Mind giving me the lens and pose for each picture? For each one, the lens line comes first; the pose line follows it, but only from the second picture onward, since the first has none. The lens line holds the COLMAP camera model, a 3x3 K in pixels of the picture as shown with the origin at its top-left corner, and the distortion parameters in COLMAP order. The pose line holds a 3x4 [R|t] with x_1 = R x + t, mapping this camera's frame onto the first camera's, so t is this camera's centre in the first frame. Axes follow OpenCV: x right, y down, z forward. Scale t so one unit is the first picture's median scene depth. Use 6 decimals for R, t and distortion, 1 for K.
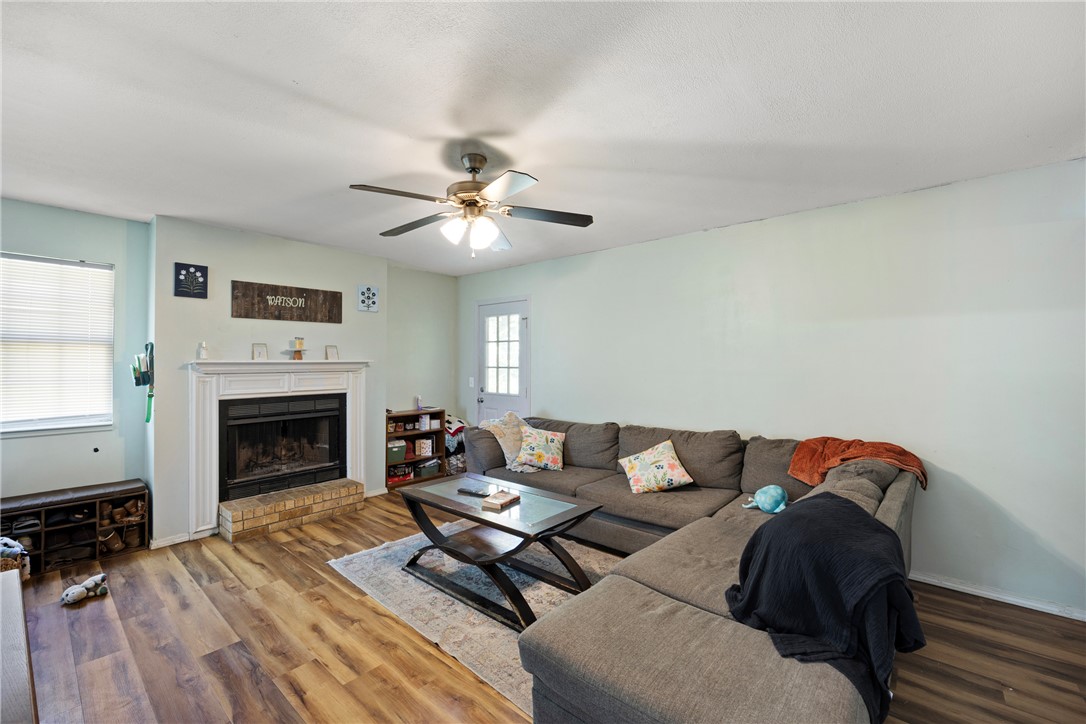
lens RADIAL K [[445.3, 0, 538.8], [0, 445.3, 364.1], [0, 0, 1]] dist [-0.004077, -0.000326]
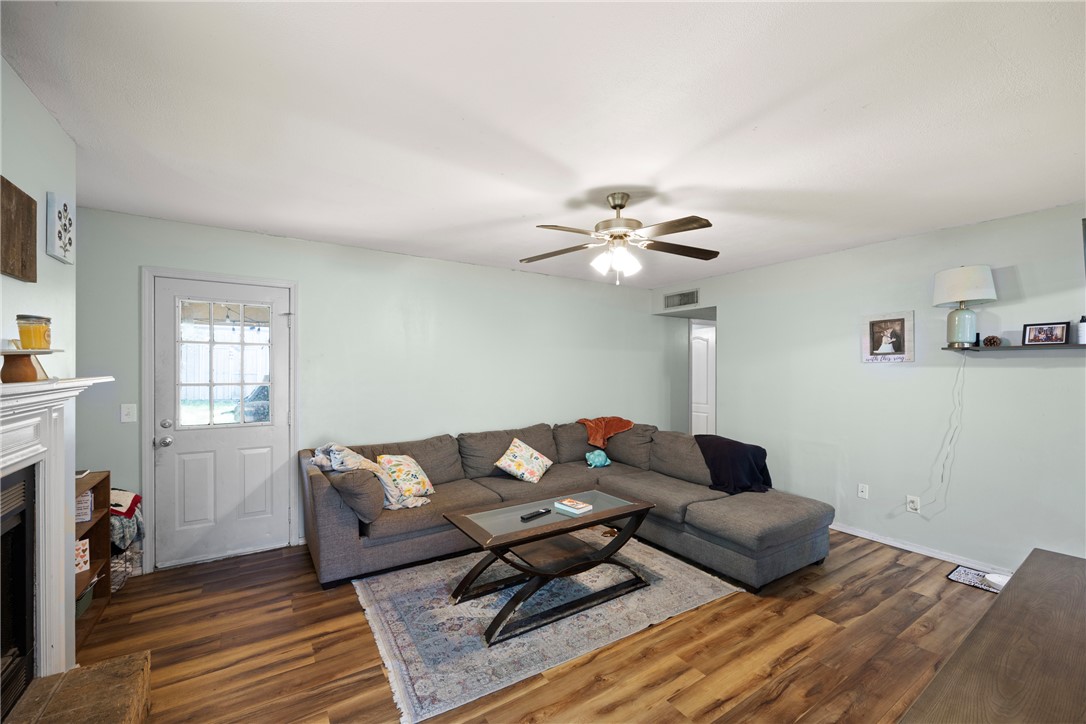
lens RADIAL K [[445.3, 0, 551.2], [0, 445.3, 371.9], [0, 0, 1]] dist [-0.004077, -0.000326]
pose [[0.265698, -0.000931, 0.964056, -0.864846], [0.004829, 0.999988, -0.000365, -0.010662], [-0.964044, 0.004752, 0.265700, 0.585107]]
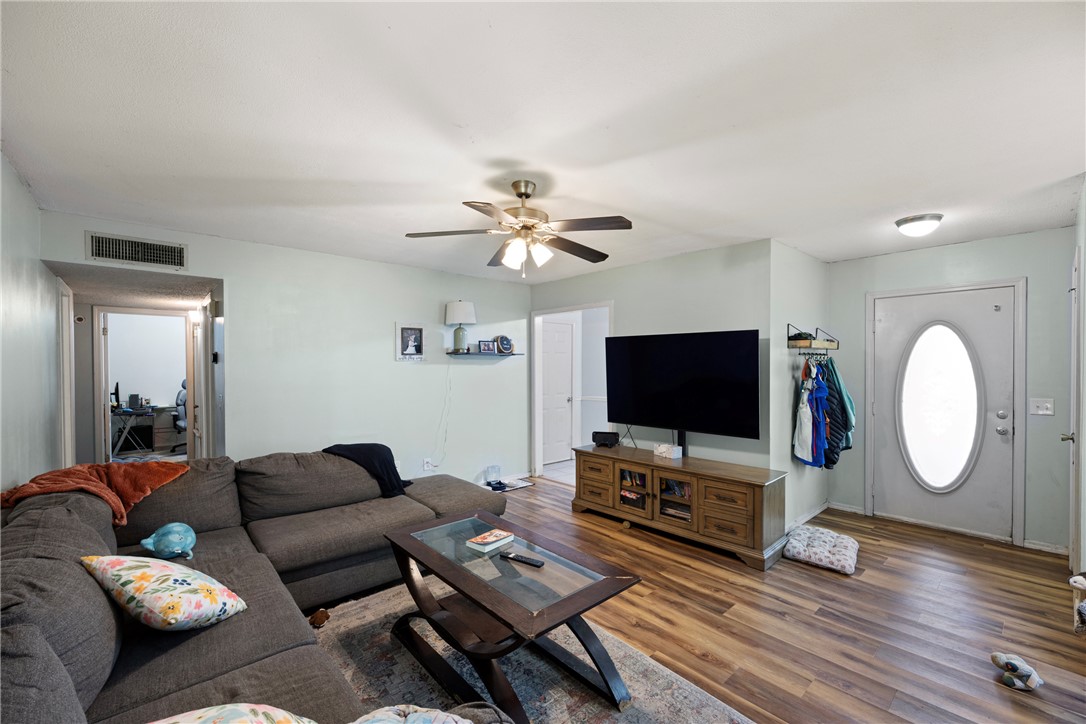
lens RADIAL K [[445.3, 0, 539.7], [0, 445.3, 375.9], [0, 0, 1]] dist [-0.004077, -0.000326]
pose [[-0.991361, -0.004225, 0.131097, -0.219291], [-0.000304, 0.999552, 0.029914, -0.023914], [-0.131165, 0.029615, -0.990918, 1.394329]]
